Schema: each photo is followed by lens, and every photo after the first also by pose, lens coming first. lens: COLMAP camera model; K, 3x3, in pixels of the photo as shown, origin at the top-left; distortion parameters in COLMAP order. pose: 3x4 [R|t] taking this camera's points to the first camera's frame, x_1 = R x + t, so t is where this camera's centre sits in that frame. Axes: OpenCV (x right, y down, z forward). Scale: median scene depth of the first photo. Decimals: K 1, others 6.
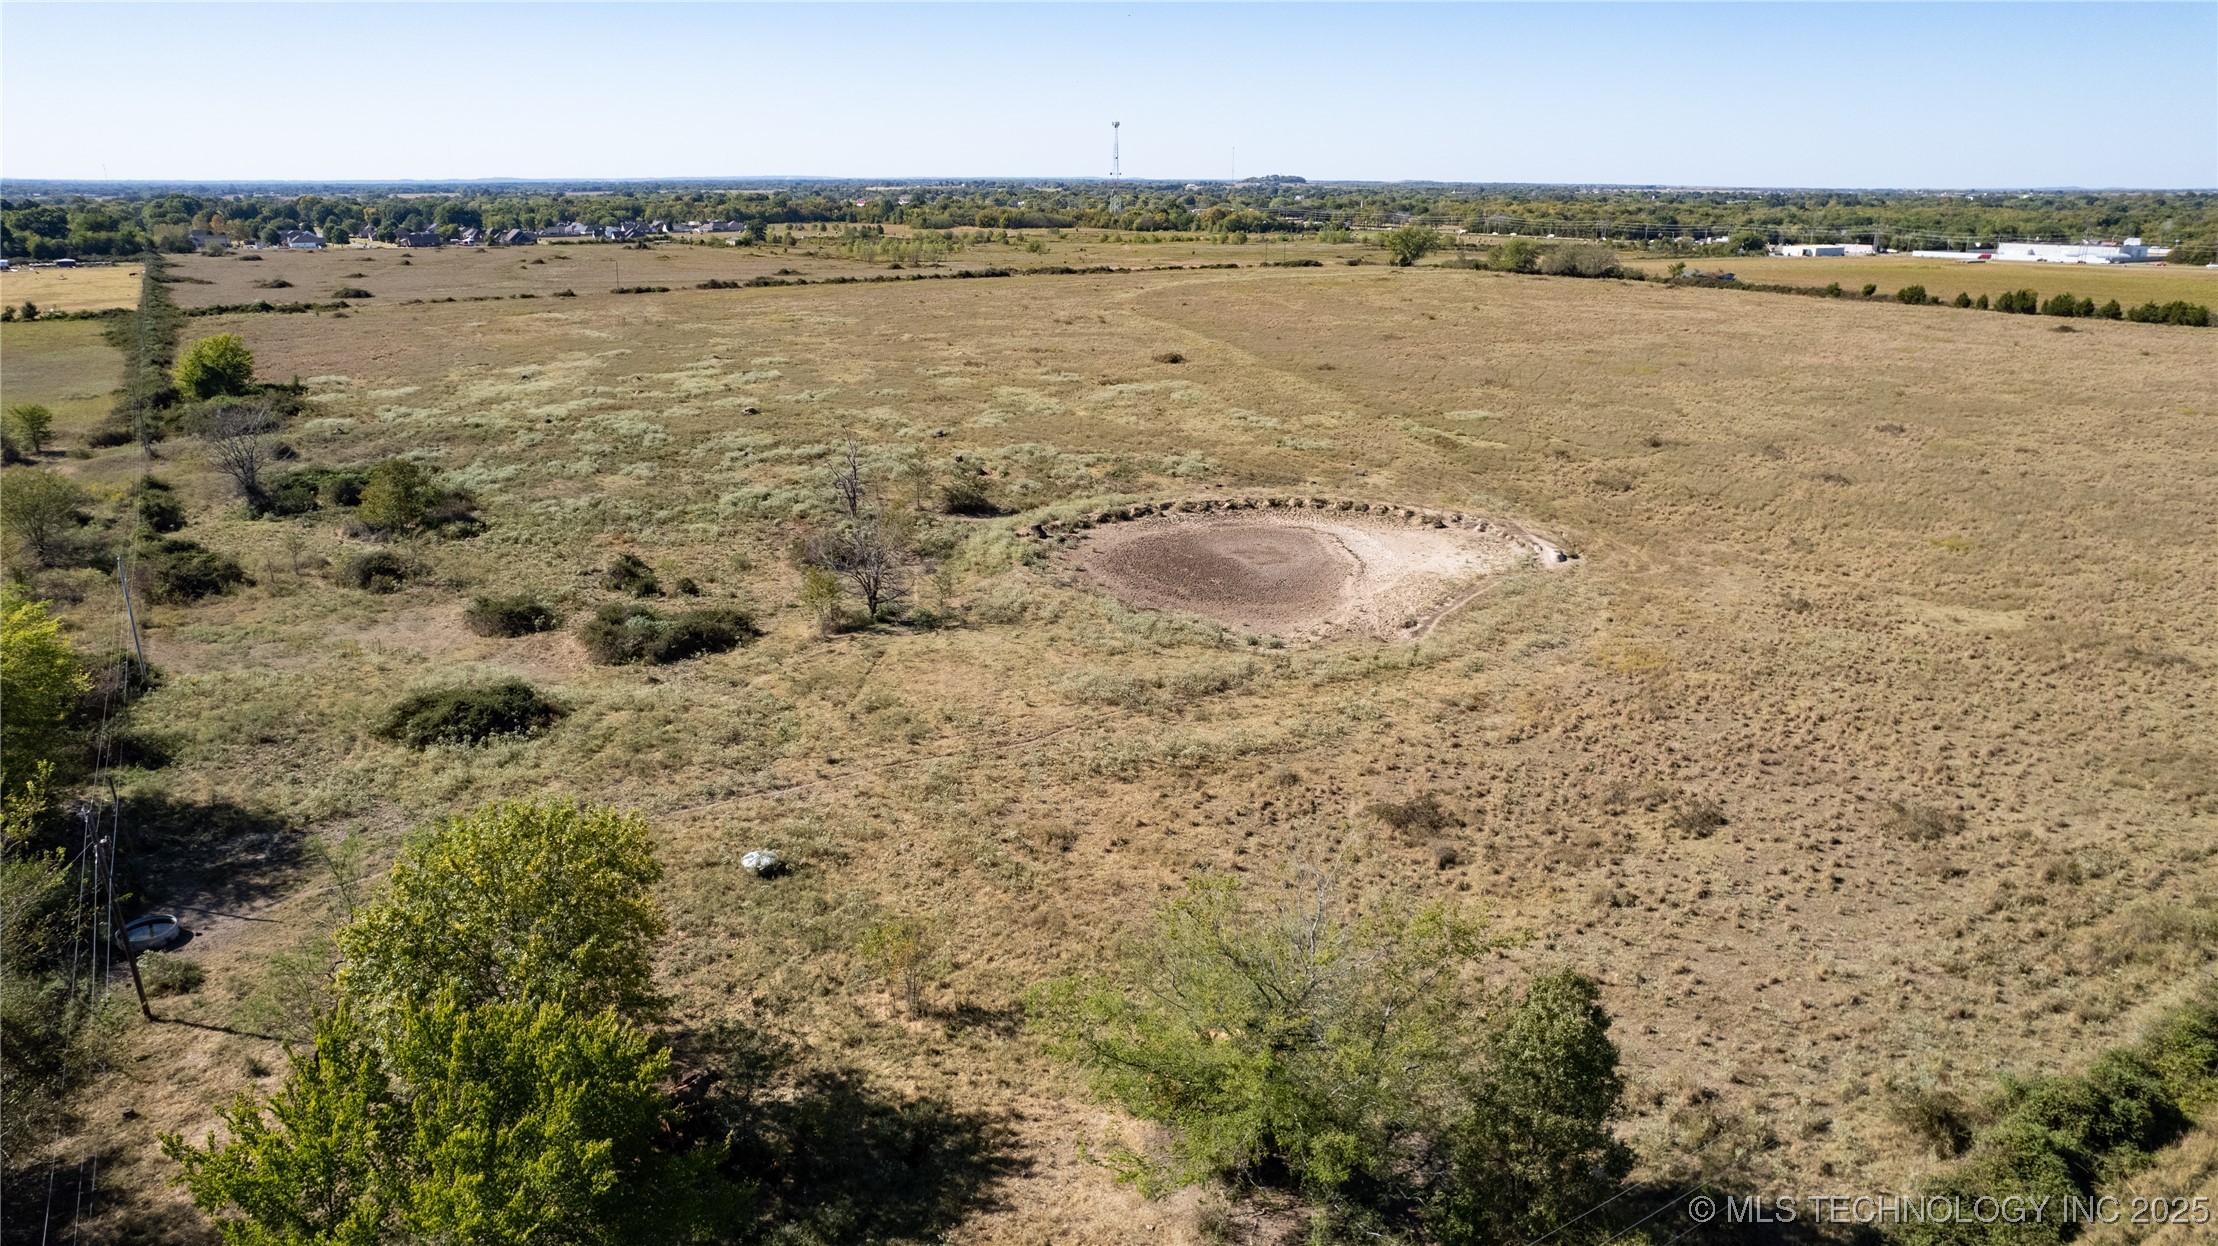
lens RADIAL K [[1420.5, 0, 1106.6], [0, 1420.5, 631.8], [0, 0, 1]] dist [-0.059681, 0.038877]
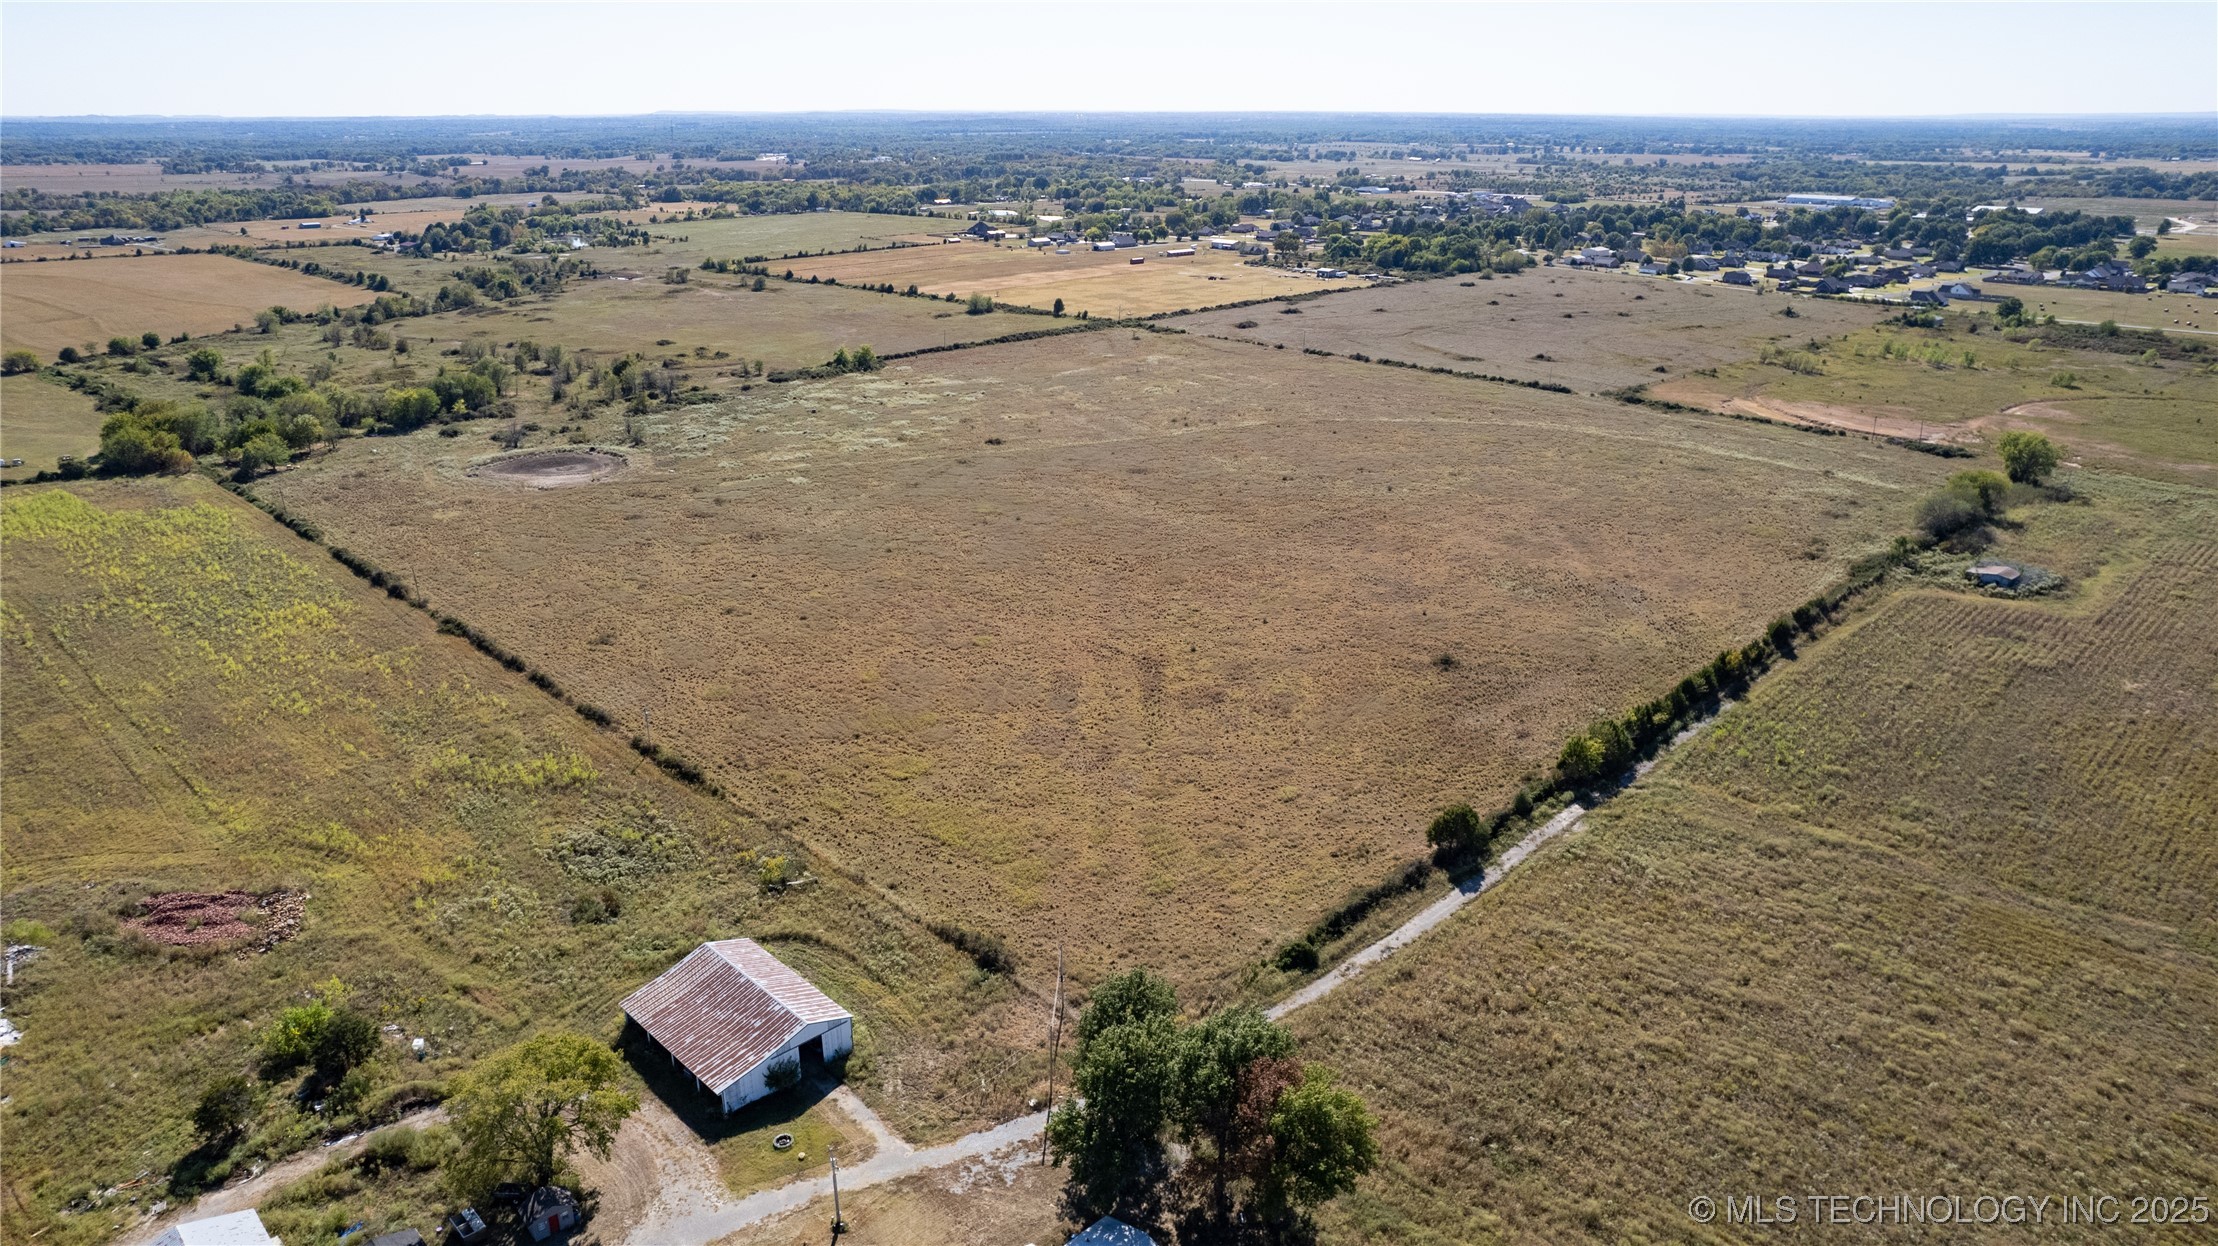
lens RADIAL K [[1420.5, 0, 1113.3], [0, 1420.5, 622.5], [0, 0, 1]] dist [-0.059681, 0.038877]
pose [[0.191142, 0.335372, -0.922491, 3.790247], [-0.302500, 0.914203, 0.269680, -1.077134], [0.933787, 0.227507, 0.276193, 1.474332]]
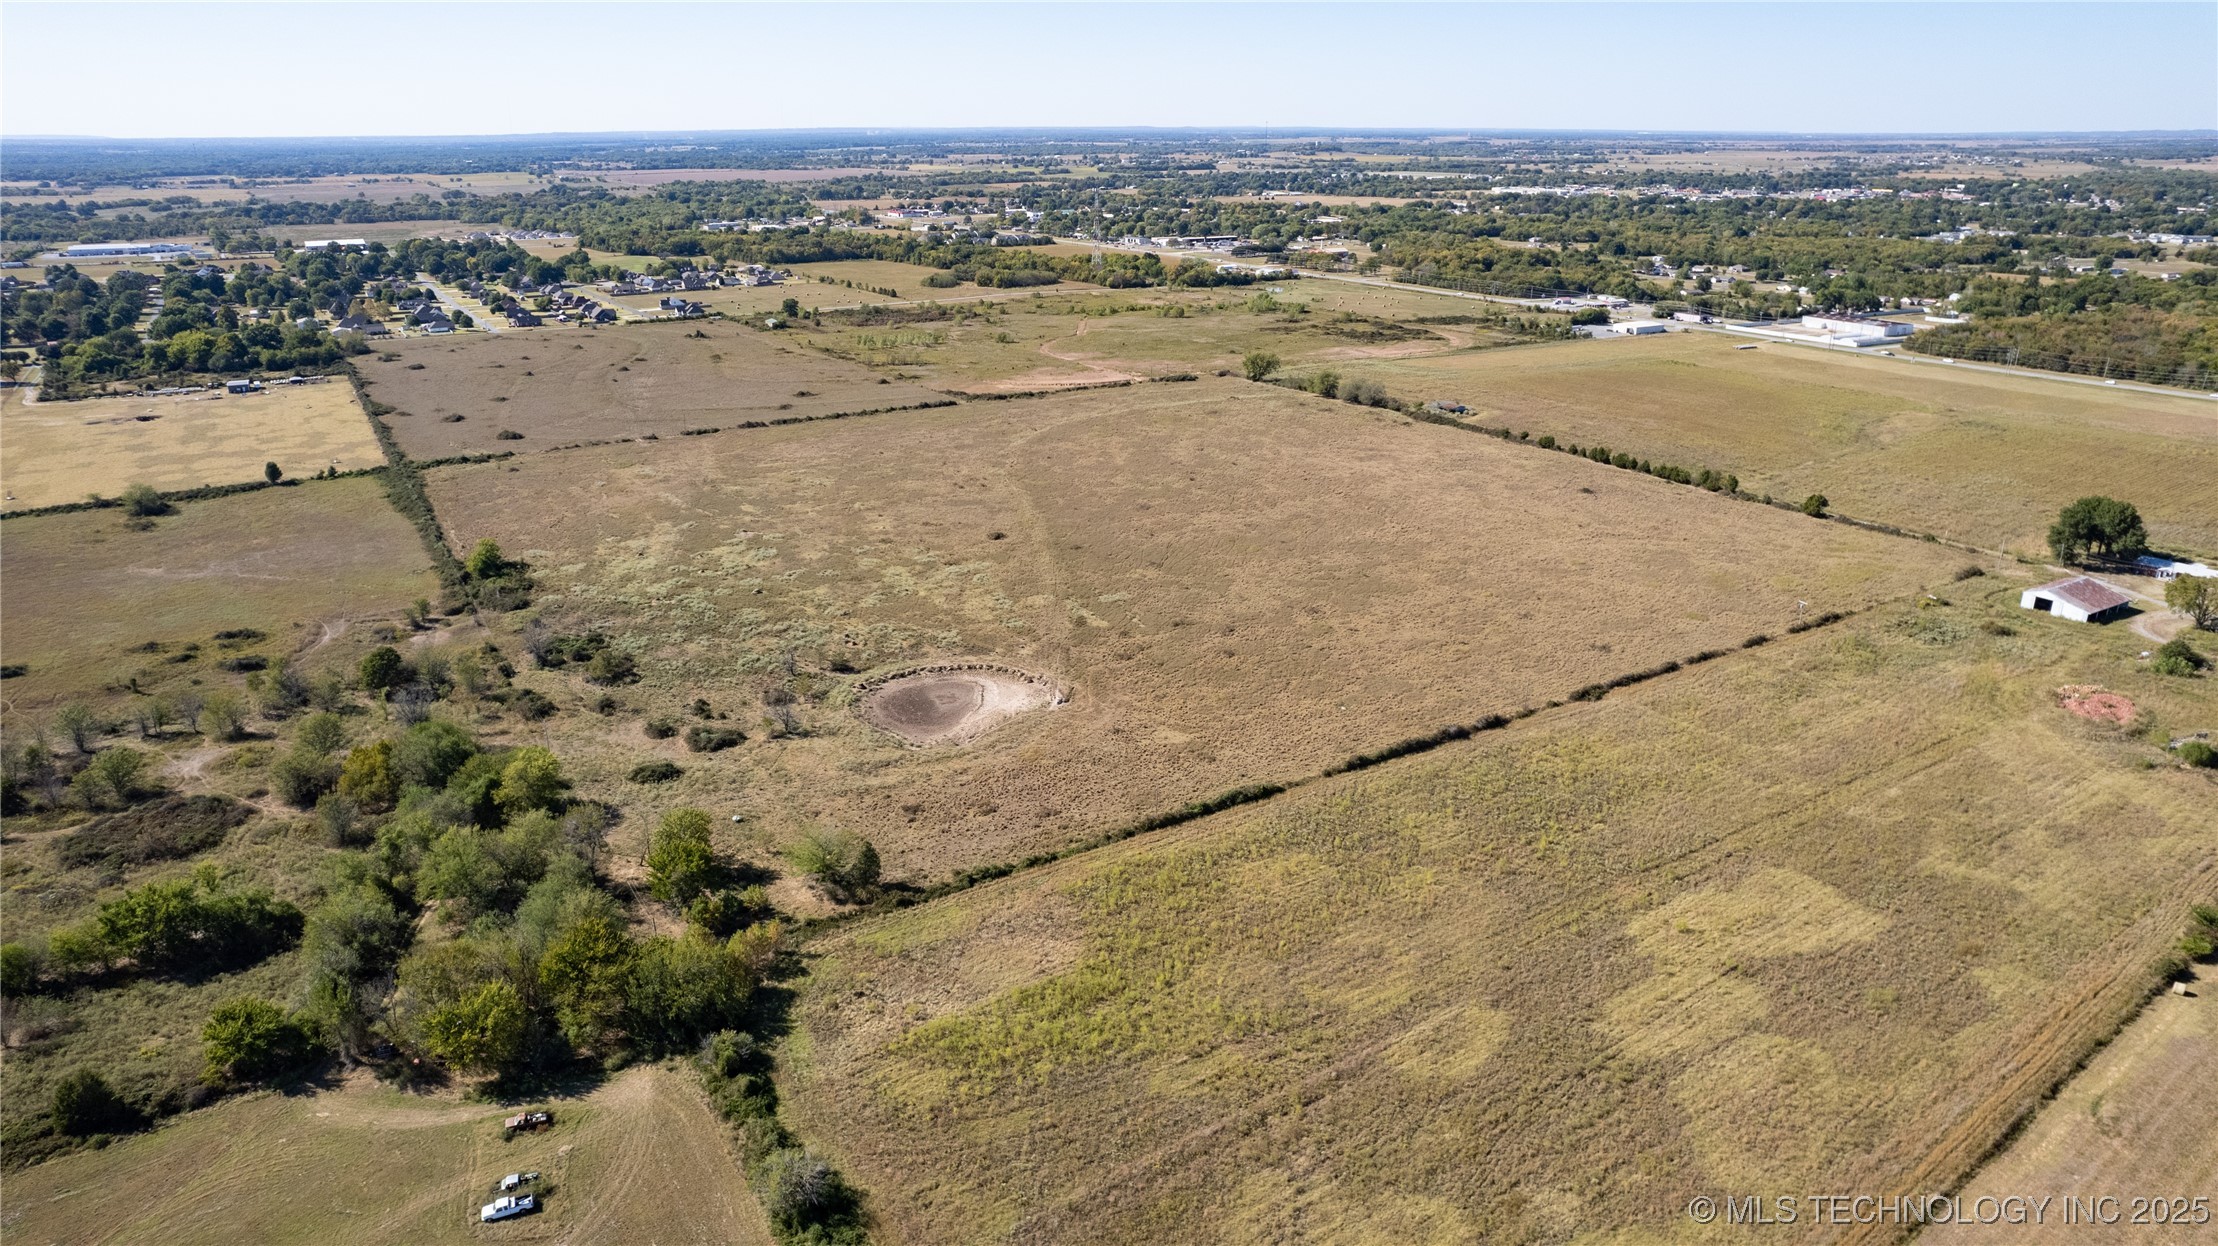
lens RADIAL K [[1420.5, 0, 1105.4], [0, 1420.5, 626.5], [0, 0, 1]] dist [-0.059681, 0.038877]
pose [[0.999247, 0.006447, -0.038255, 0.531507], [-0.005222, 0.999473, 0.032024, -0.288435], [0.038441, -0.031800, 0.998755, -1.648105]]
